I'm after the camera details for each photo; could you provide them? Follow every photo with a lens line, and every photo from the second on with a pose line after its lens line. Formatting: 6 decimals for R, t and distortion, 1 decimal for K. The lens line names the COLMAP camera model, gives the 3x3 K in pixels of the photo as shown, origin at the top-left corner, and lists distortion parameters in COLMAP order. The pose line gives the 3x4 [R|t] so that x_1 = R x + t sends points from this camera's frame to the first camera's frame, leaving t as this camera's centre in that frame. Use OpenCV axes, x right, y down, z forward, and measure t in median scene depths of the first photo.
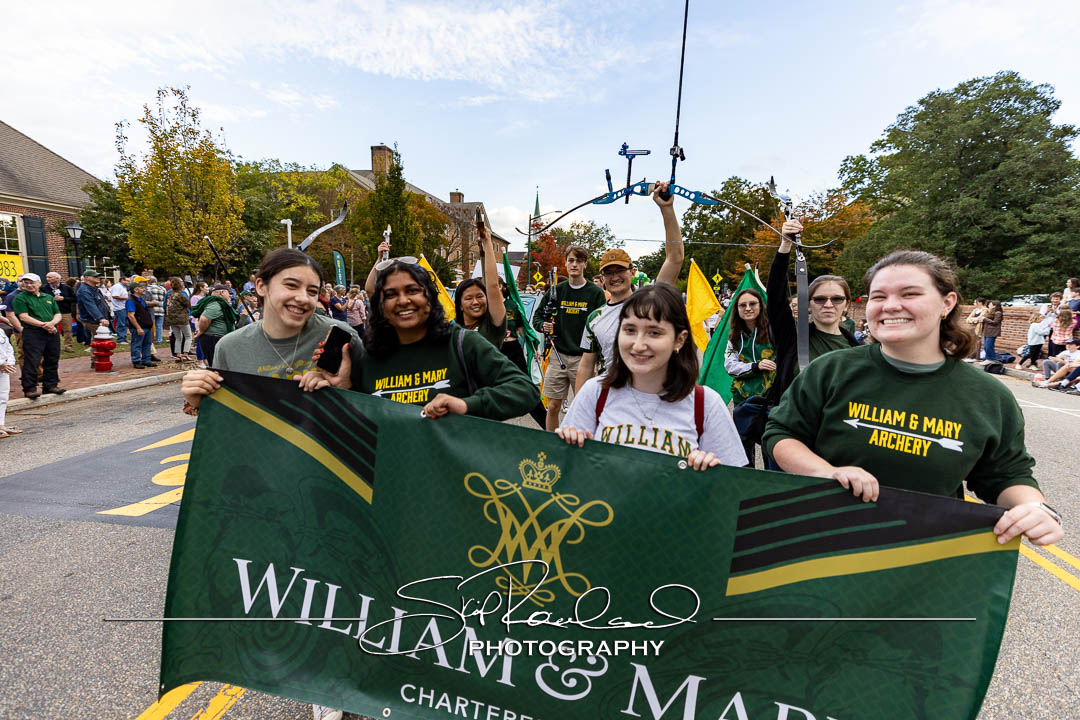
lens RADIAL K [[477.3, 0, 540.0], [0, 477.3, 360.0], [0, 0, 1]] dist [0.001906, -0.000374]
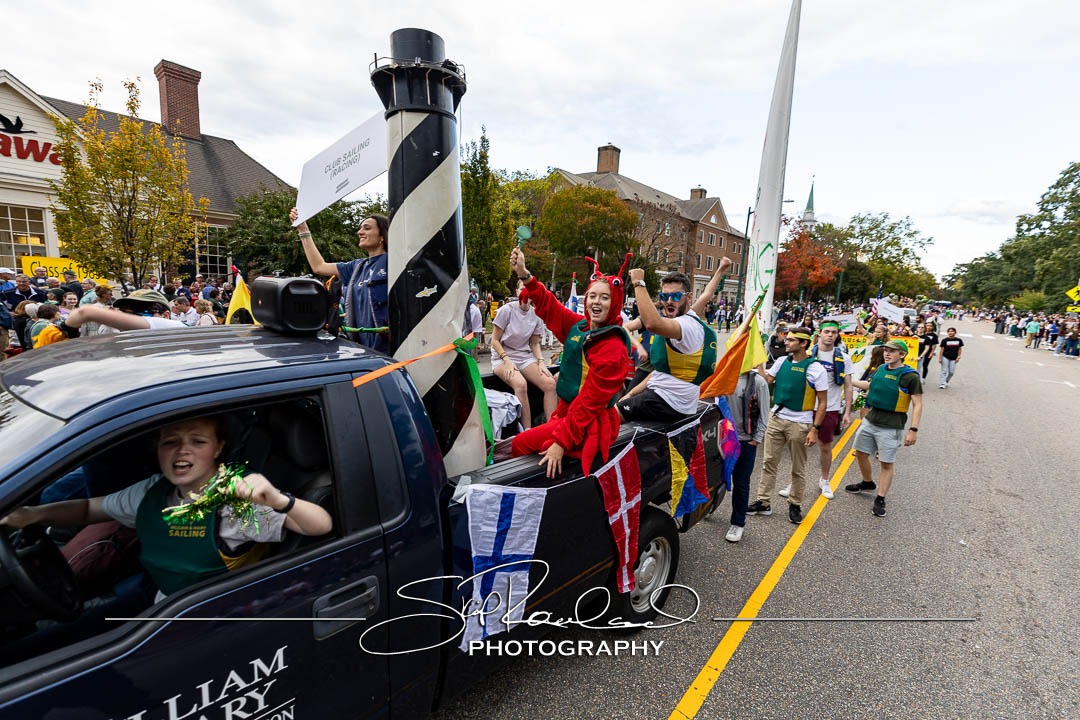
lens RADIAL K [[475.2, 0, 542.6], [0, 475.2, 358.1], [0, 0, 1]] dist [0.003324, -0.000175]
pose [[0.861568, 0.102675, -0.497151, 0.100090], [-0.105980, 0.994132, 0.021650, -0.029915], [0.496457, 0.034036, 0.867394, 0.132569]]
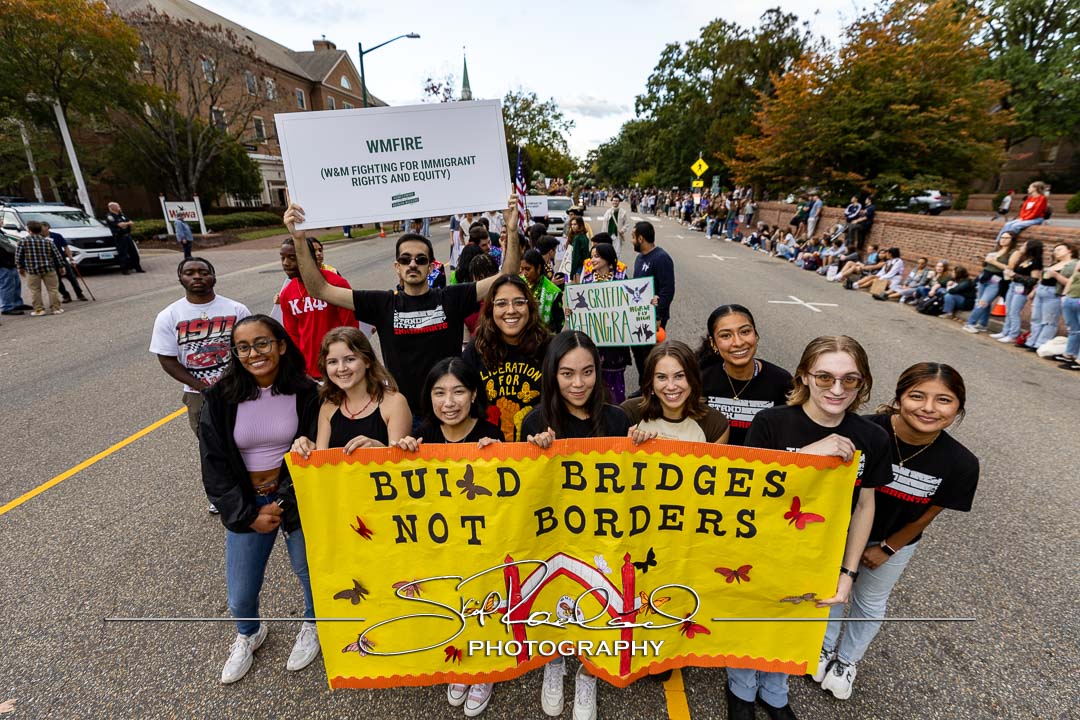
lens RADIAL K [[479.9, 0, 542.8], [0, 479.9, 358.8], [0, 0, 1]] dist [0.003363, 0.000840]
pose [[0.995978, -0.046367, 0.076667, 0.118020], [0.030002, 0.978873, 0.202257, -0.065327], [-0.084425, -0.199143, 0.976327, 0.390622]]
